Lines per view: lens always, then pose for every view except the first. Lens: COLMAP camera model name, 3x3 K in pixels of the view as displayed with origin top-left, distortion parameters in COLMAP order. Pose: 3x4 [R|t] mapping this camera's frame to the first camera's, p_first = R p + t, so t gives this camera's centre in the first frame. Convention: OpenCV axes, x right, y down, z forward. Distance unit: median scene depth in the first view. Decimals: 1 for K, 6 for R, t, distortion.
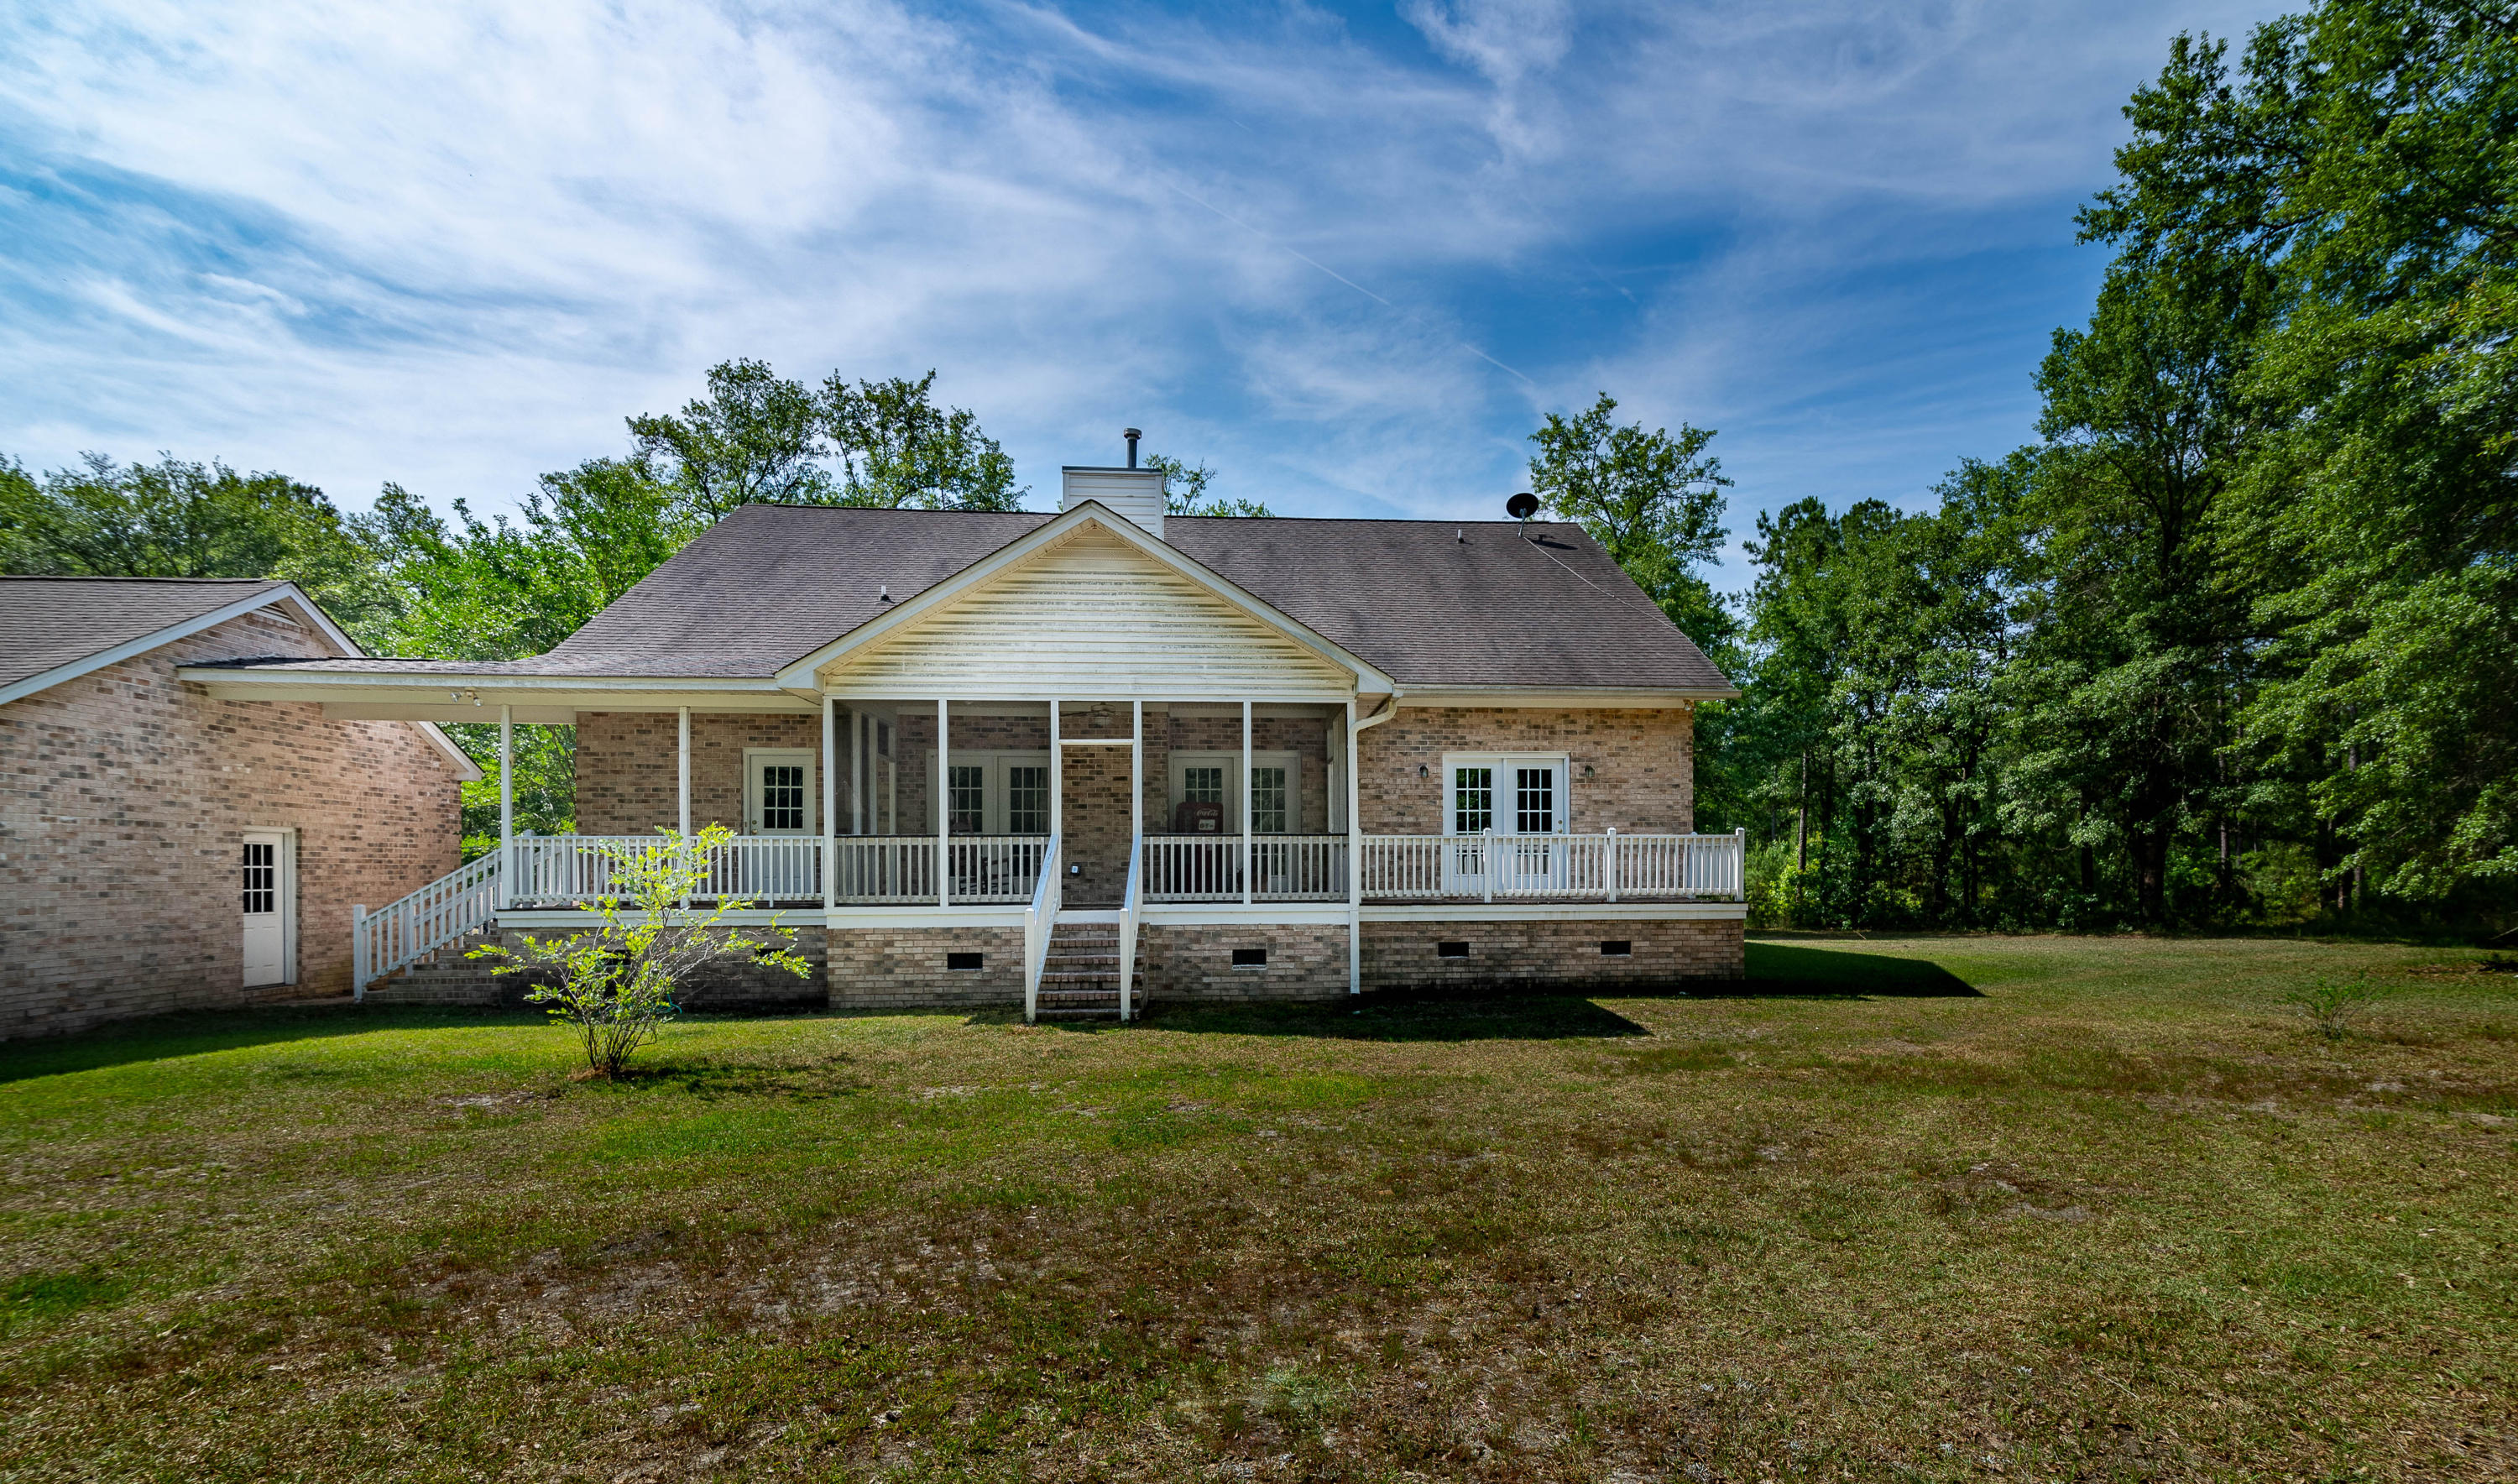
lens RADIAL K [[1164.0, 0, 1250.5], [0, 1164.0, 883.9], [0, 0, 1]] dist [-0.005526, -0.000492]
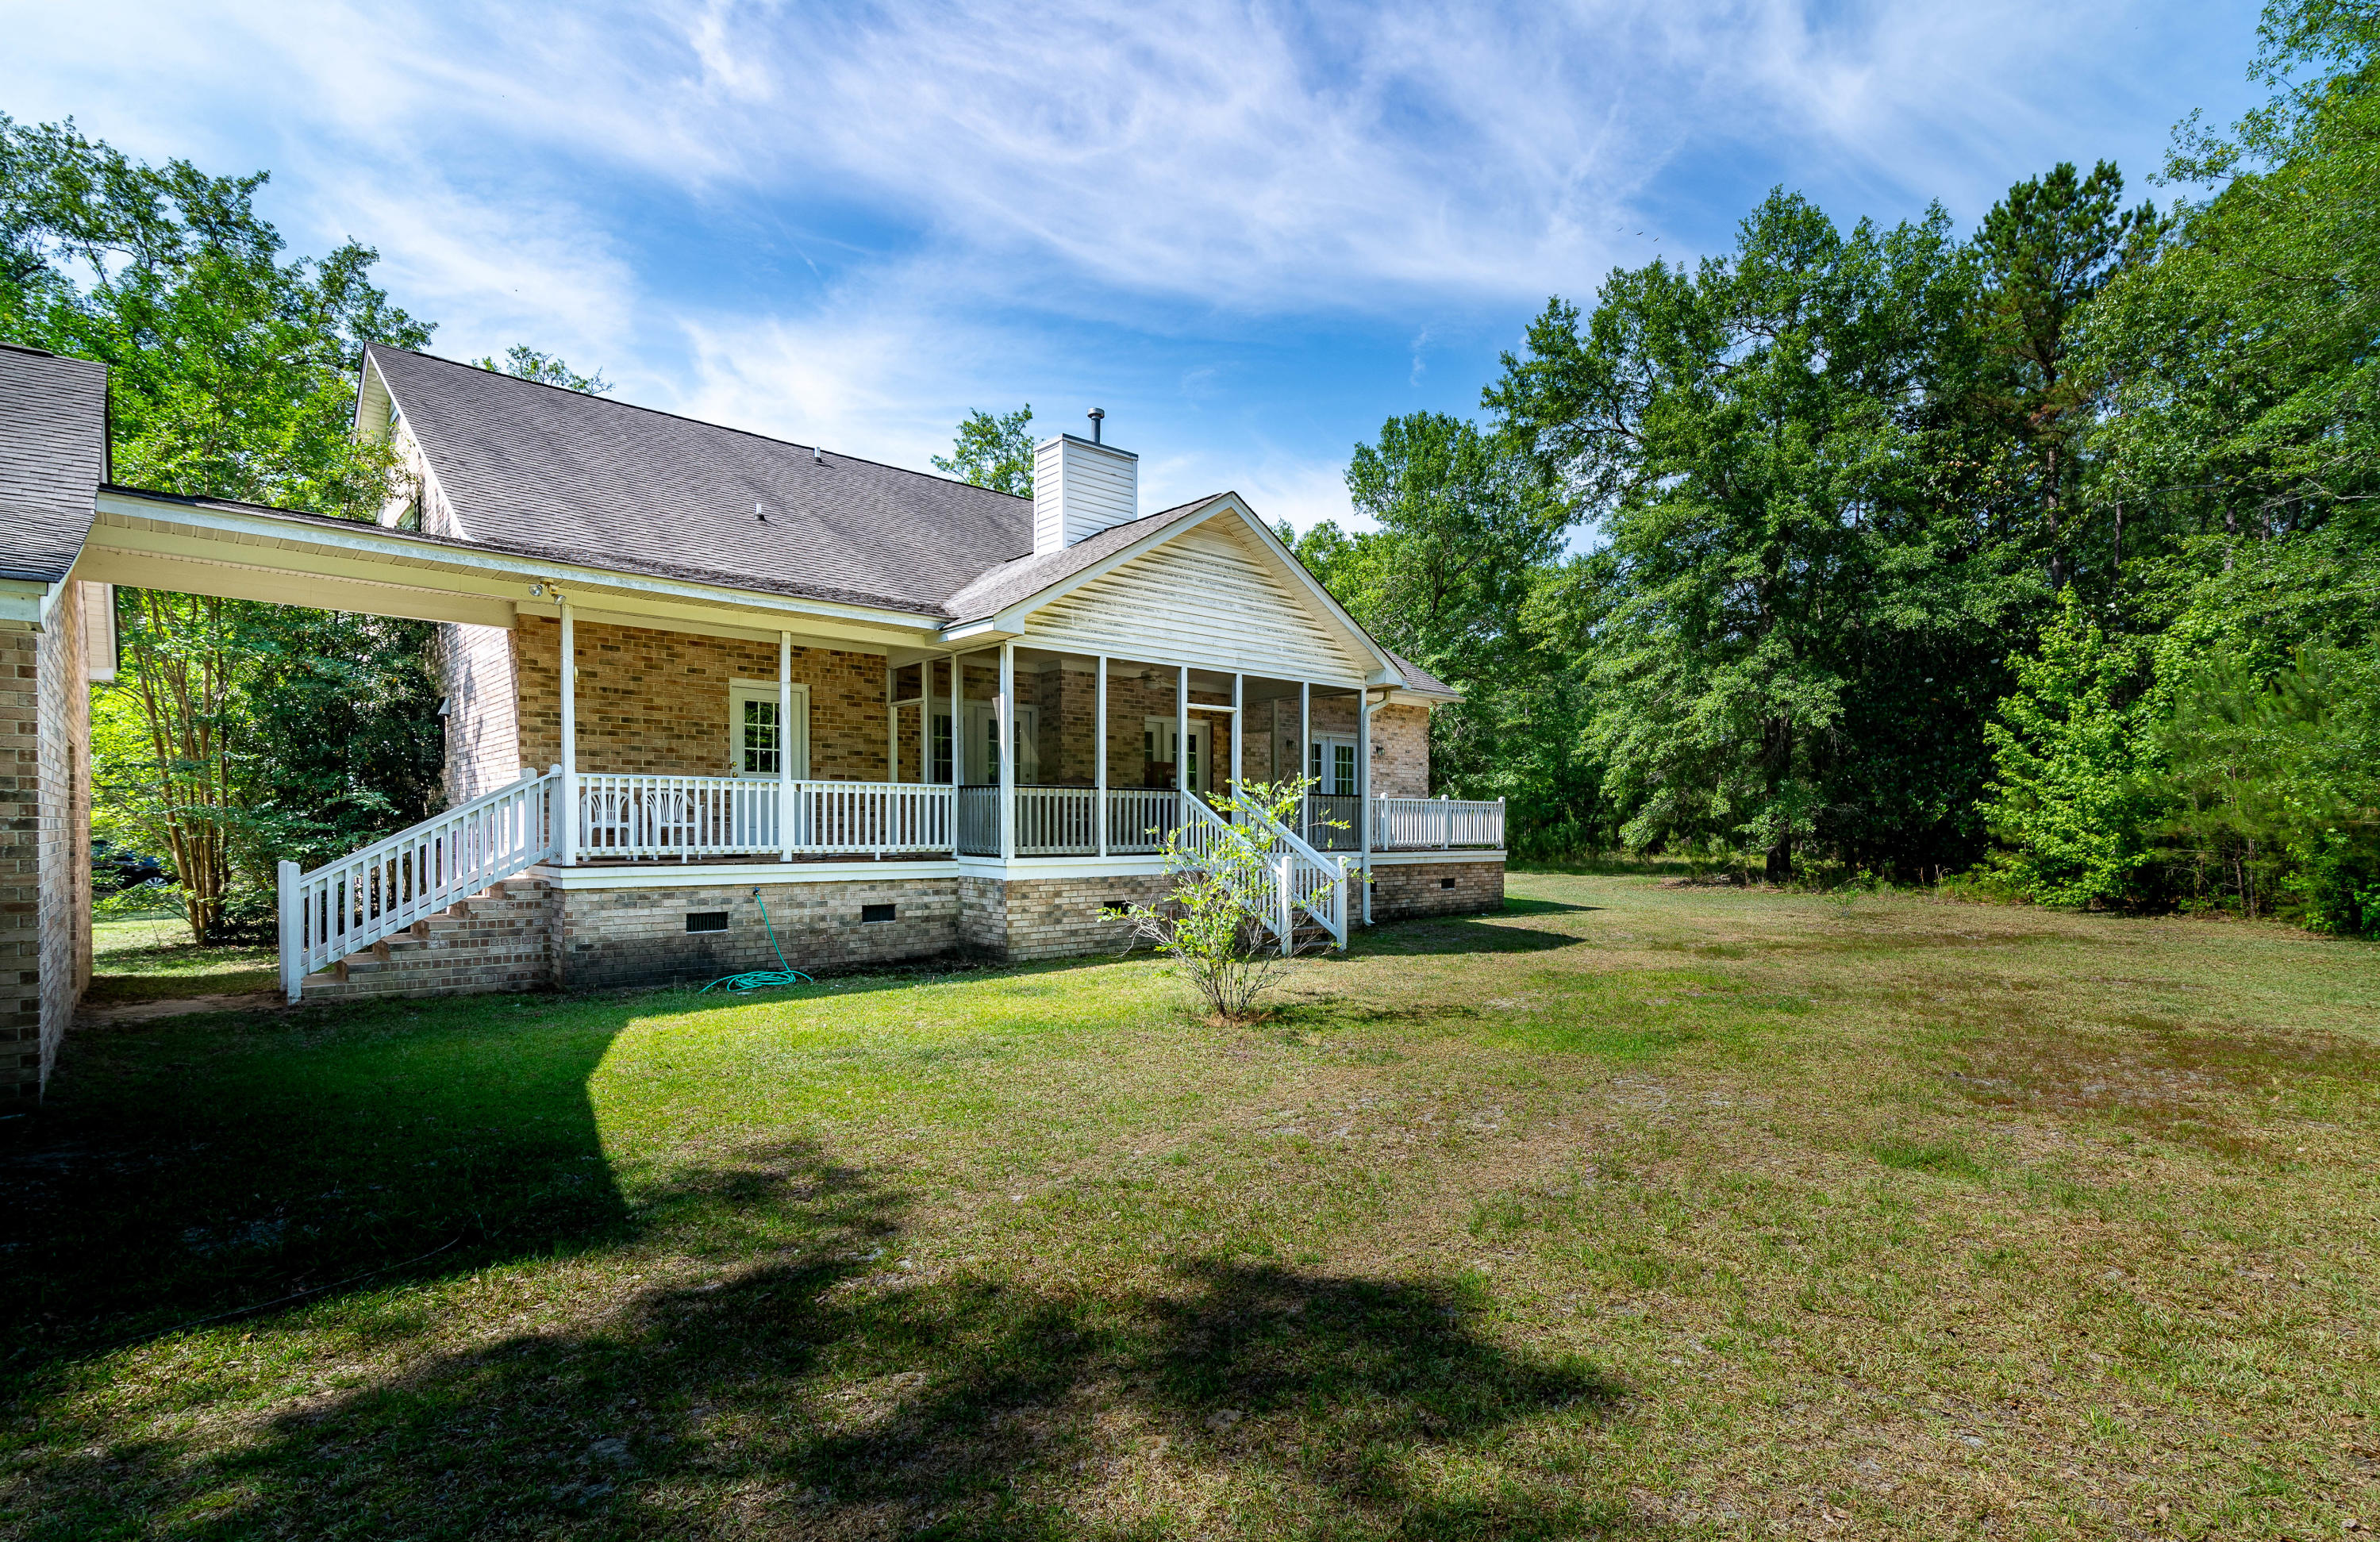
lens RADIAL K [[1140.4, 0, 1169.2], [0, 1140.4, 846.3], [0, 0, 1]] dist [0.023788, 0.000573]
pose [[0.800677, -0.004214, 0.599081, -0.689894], [0.002254, 0.999989, 0.004022, 0.005366], [-0.599092, -0.001870, 0.800678, 0.126302]]
